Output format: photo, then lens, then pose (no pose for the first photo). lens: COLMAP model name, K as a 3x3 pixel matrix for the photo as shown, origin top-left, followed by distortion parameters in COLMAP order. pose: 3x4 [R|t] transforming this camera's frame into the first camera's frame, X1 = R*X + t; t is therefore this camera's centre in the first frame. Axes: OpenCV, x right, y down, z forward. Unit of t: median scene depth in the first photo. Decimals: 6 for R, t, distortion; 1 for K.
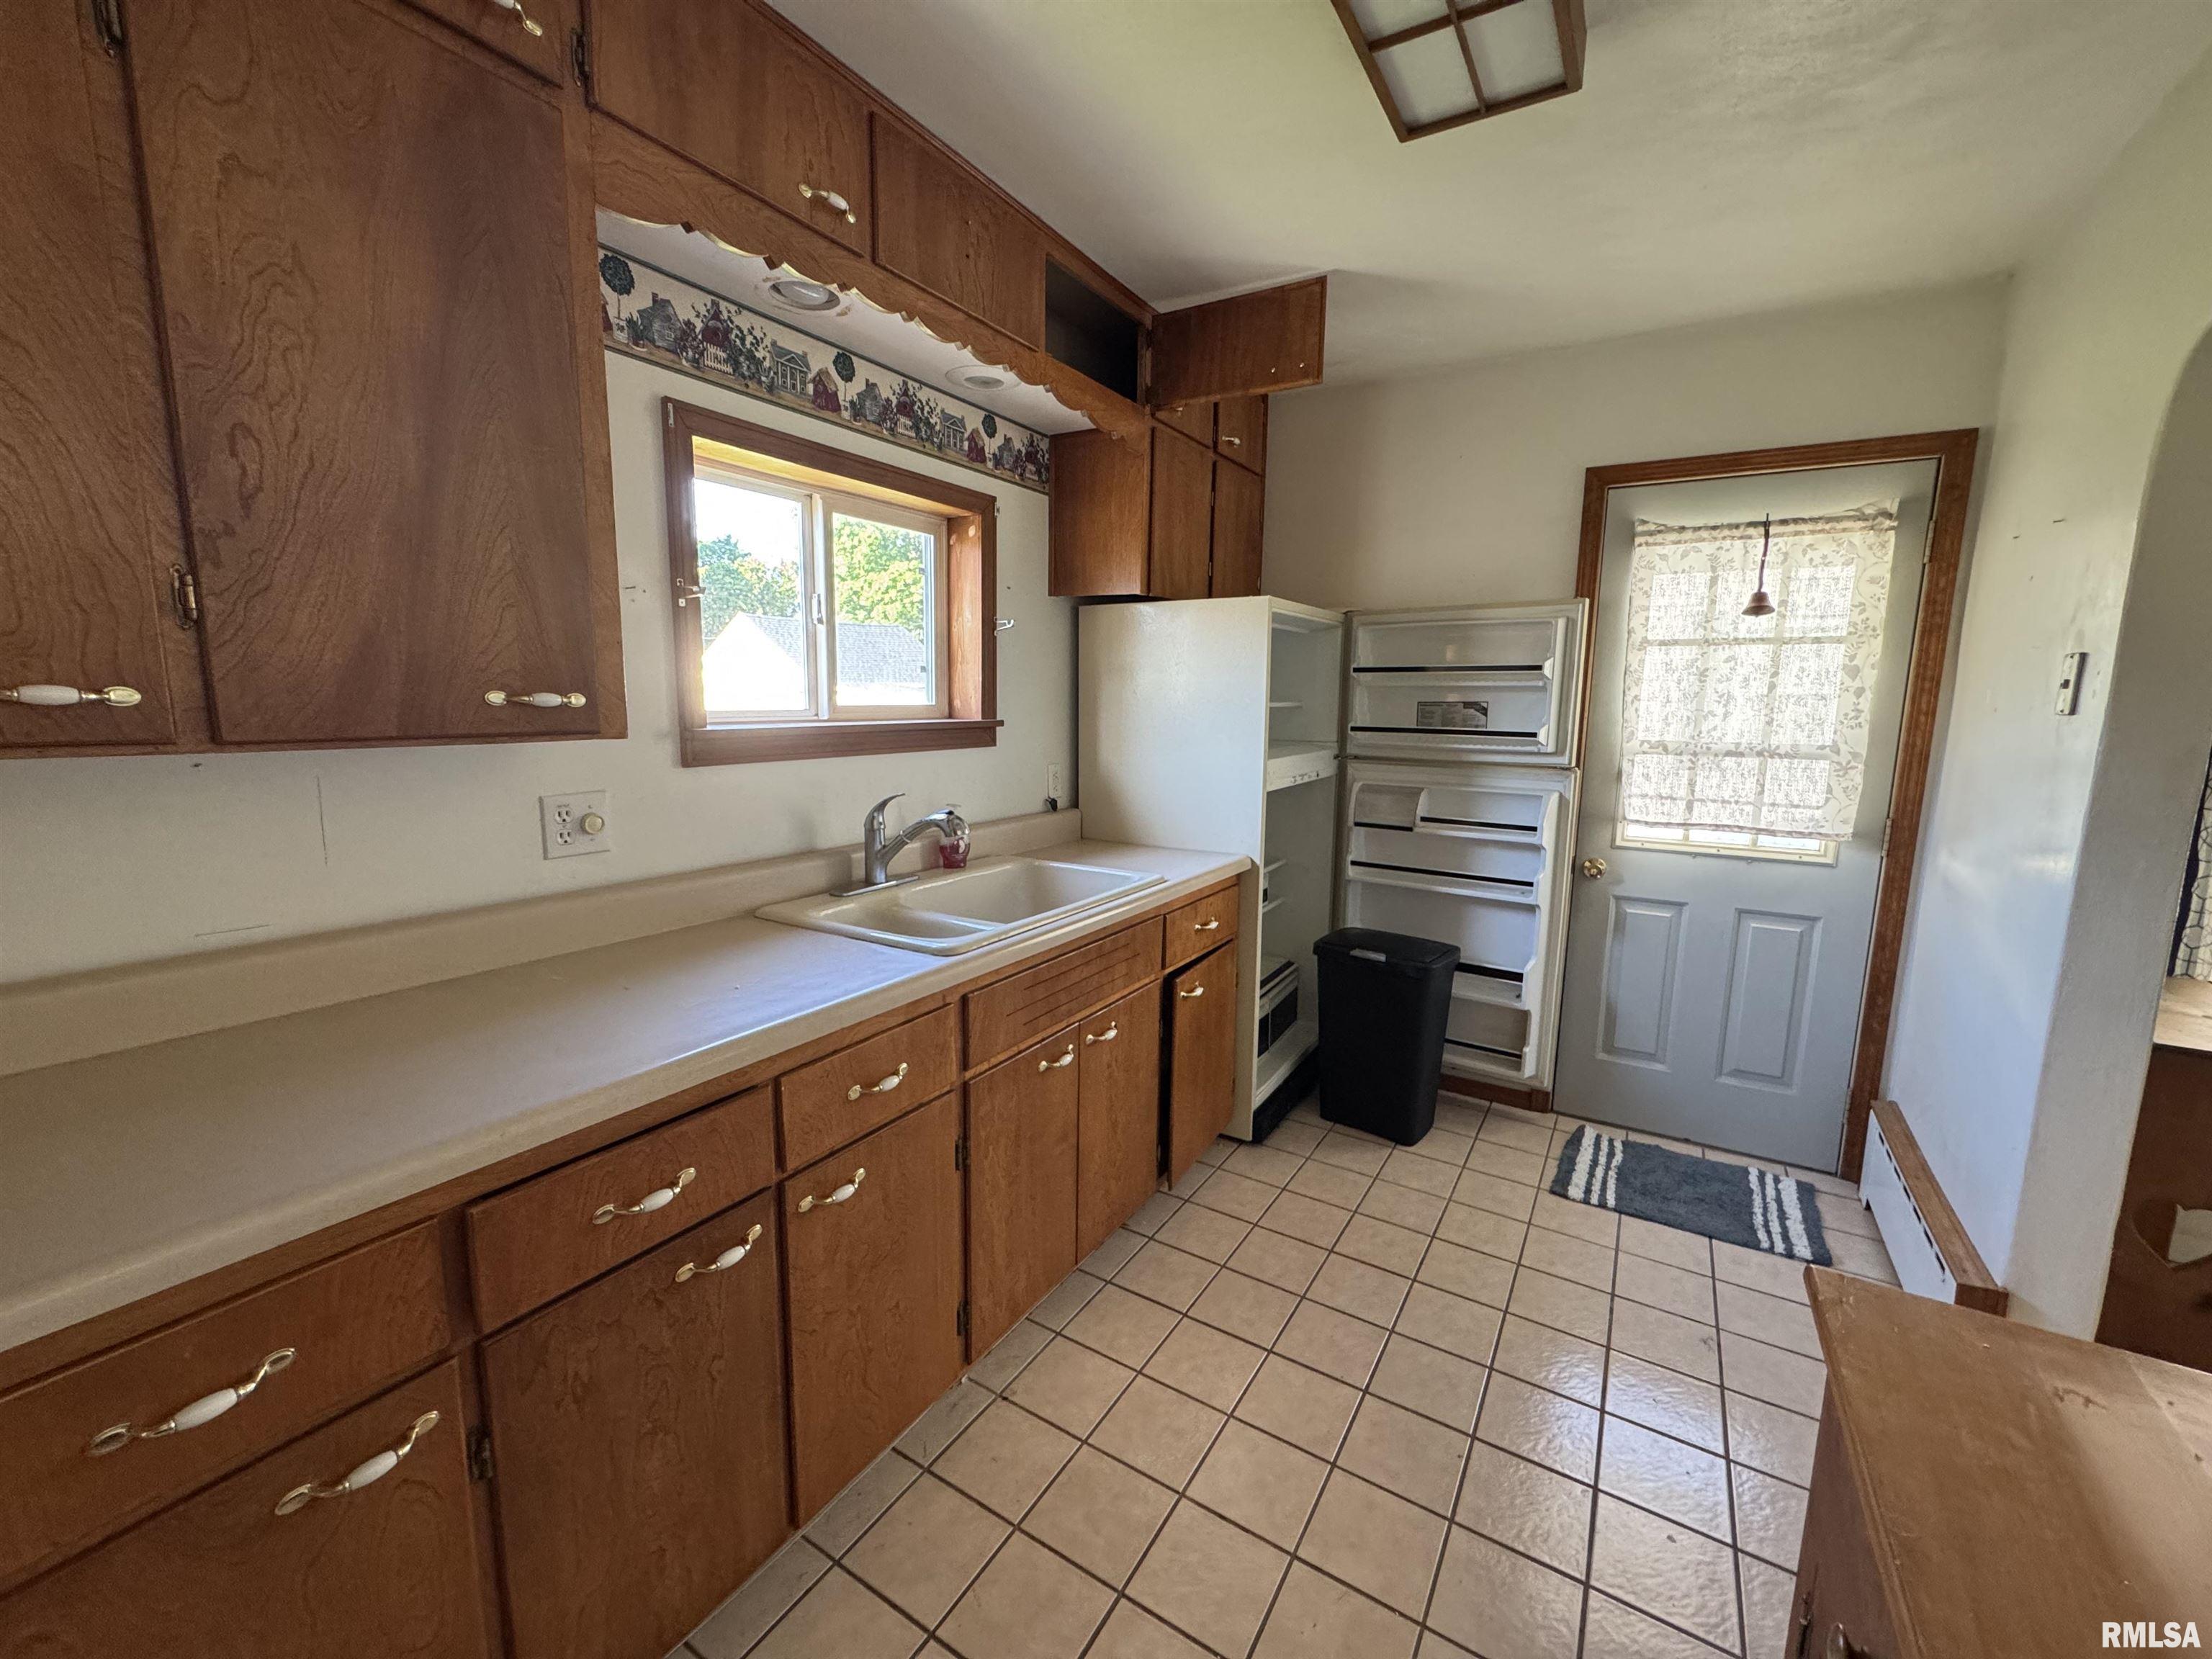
lens RADIAL K [[887.2, 0, 1107.9], [0, 887.2, 832.3], [0, 0, 1]] dist [-0.001124, 0.000154]
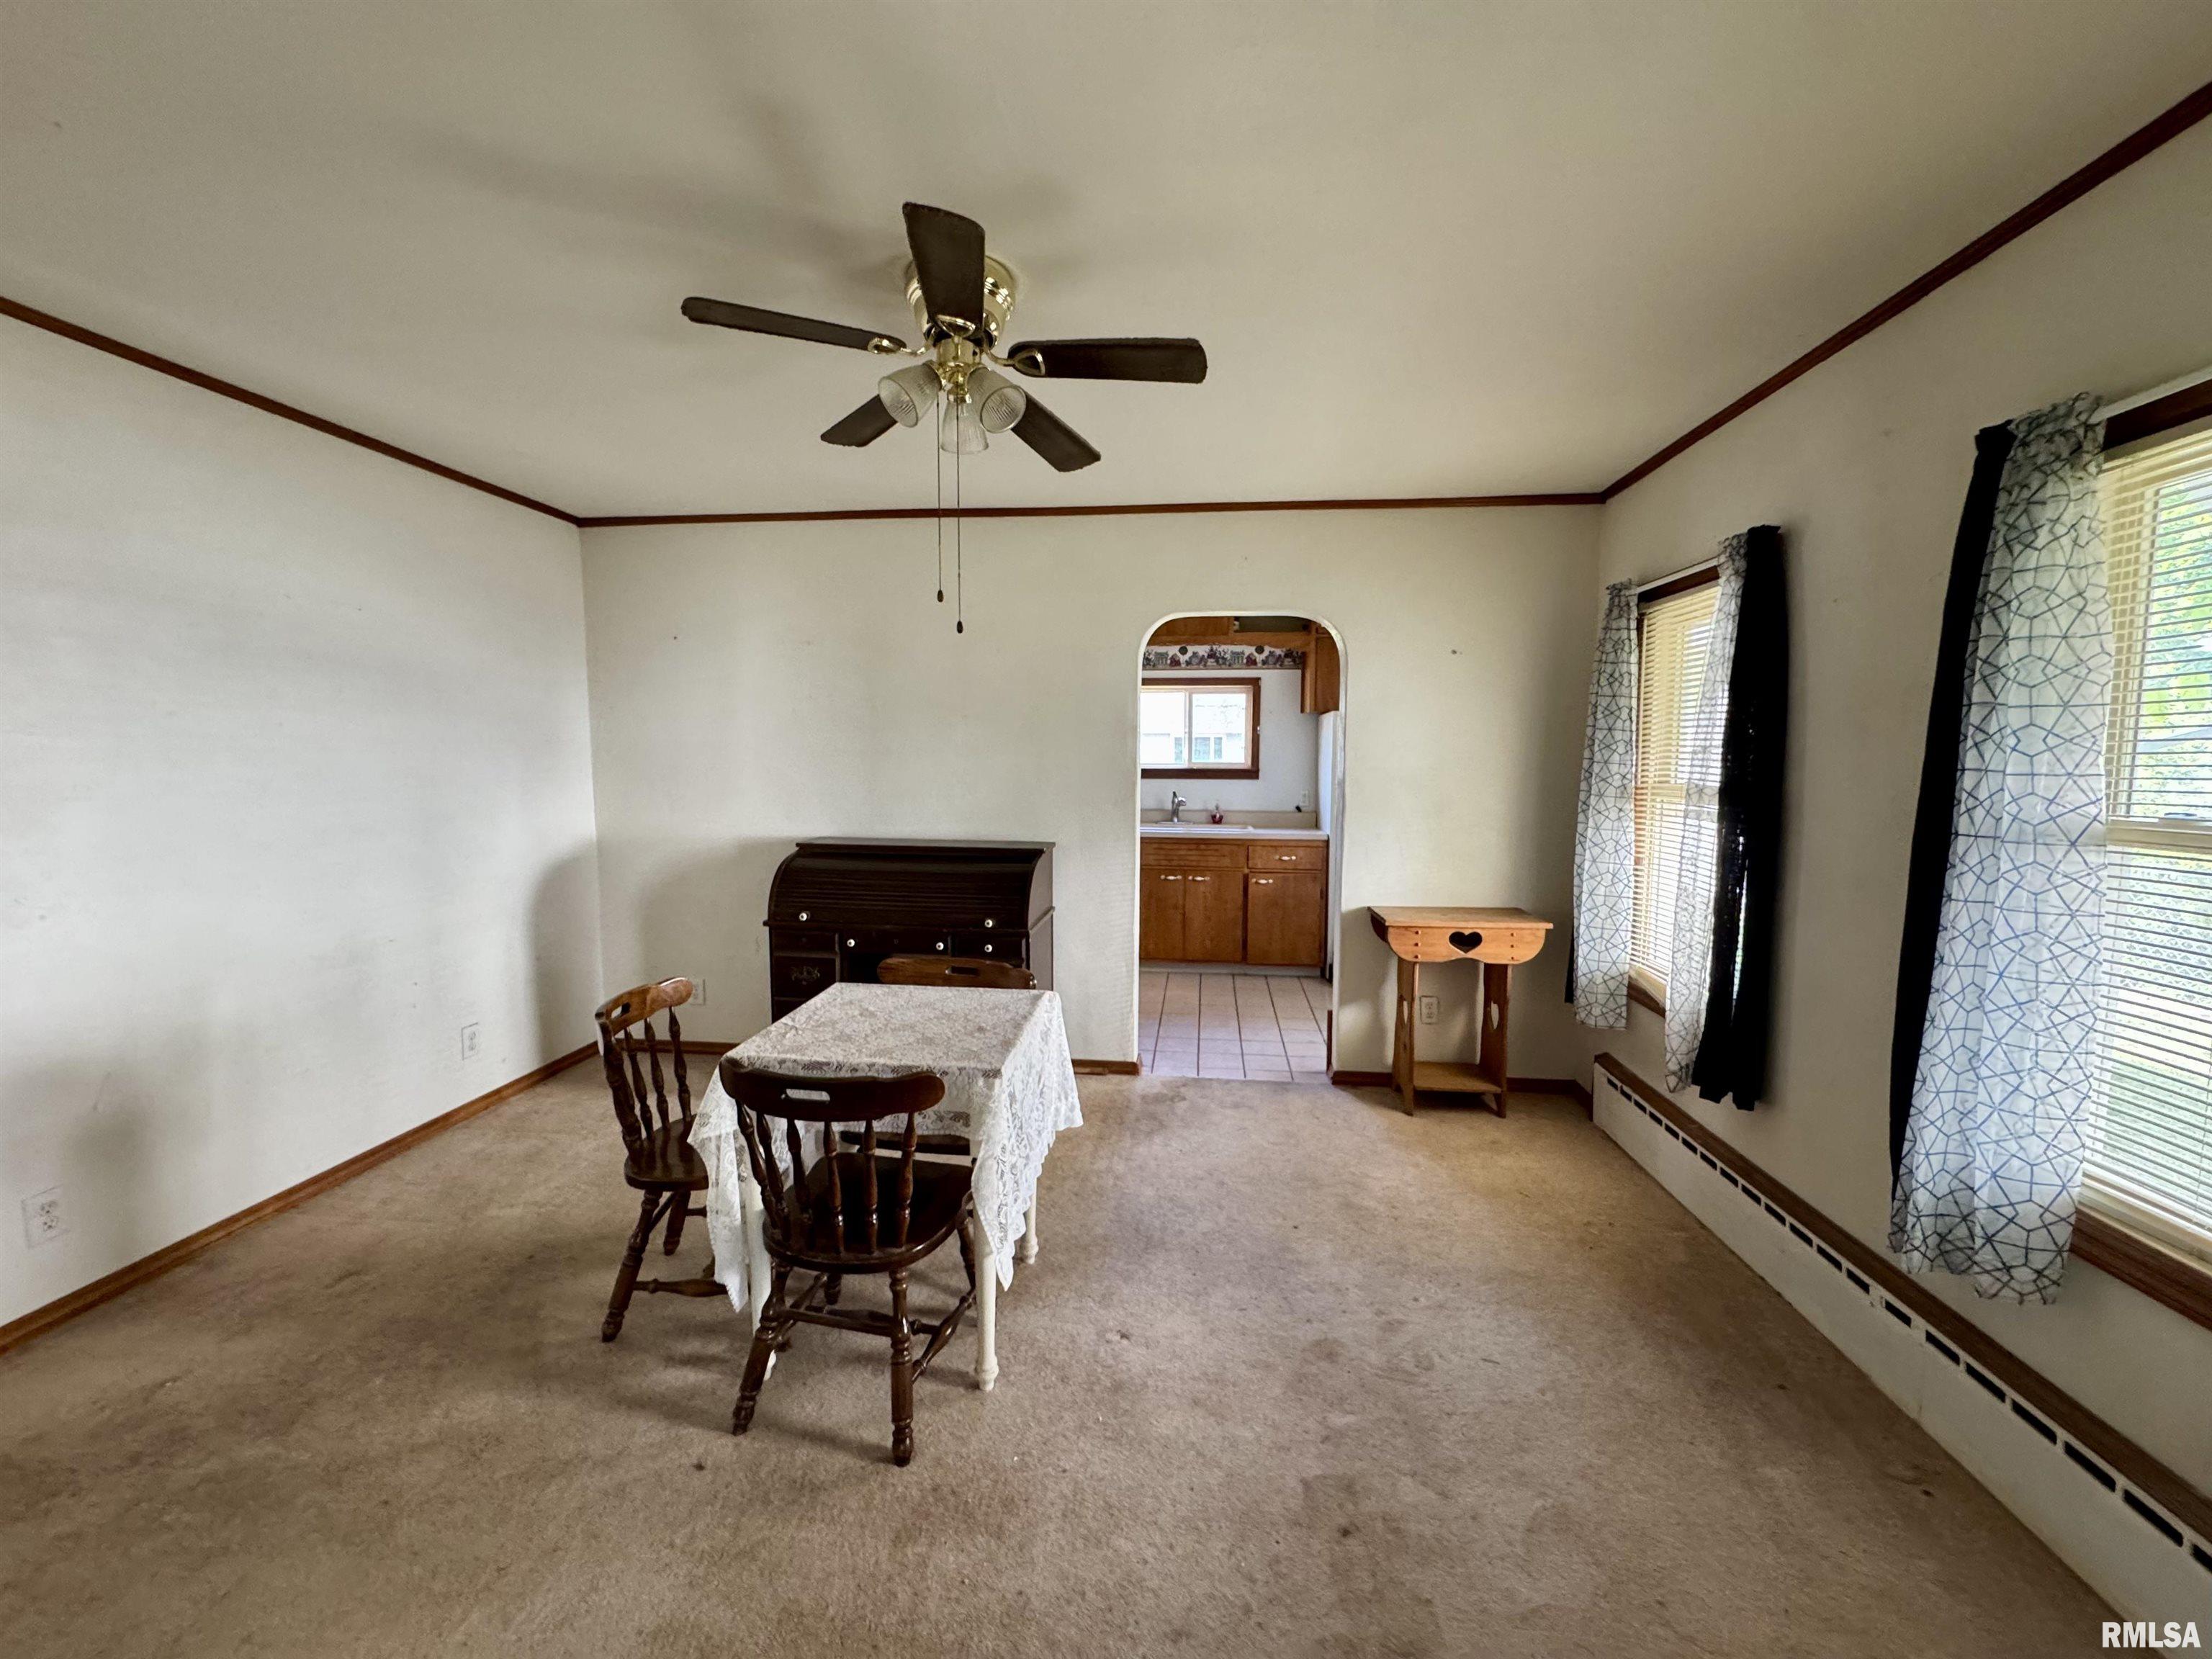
lens RADIAL K [[887.2, 0, 1106.1], [0, 887.2, 834.4], [0, 0, 1]] dist [-0.001124, 0.000154]
pose [[0.433986, 0.066190, -0.898485, 1.918864], [-0.137636, 0.990462, 0.006485, 0.092510], [0.890344, 0.120849, 0.438957, -0.398059]]
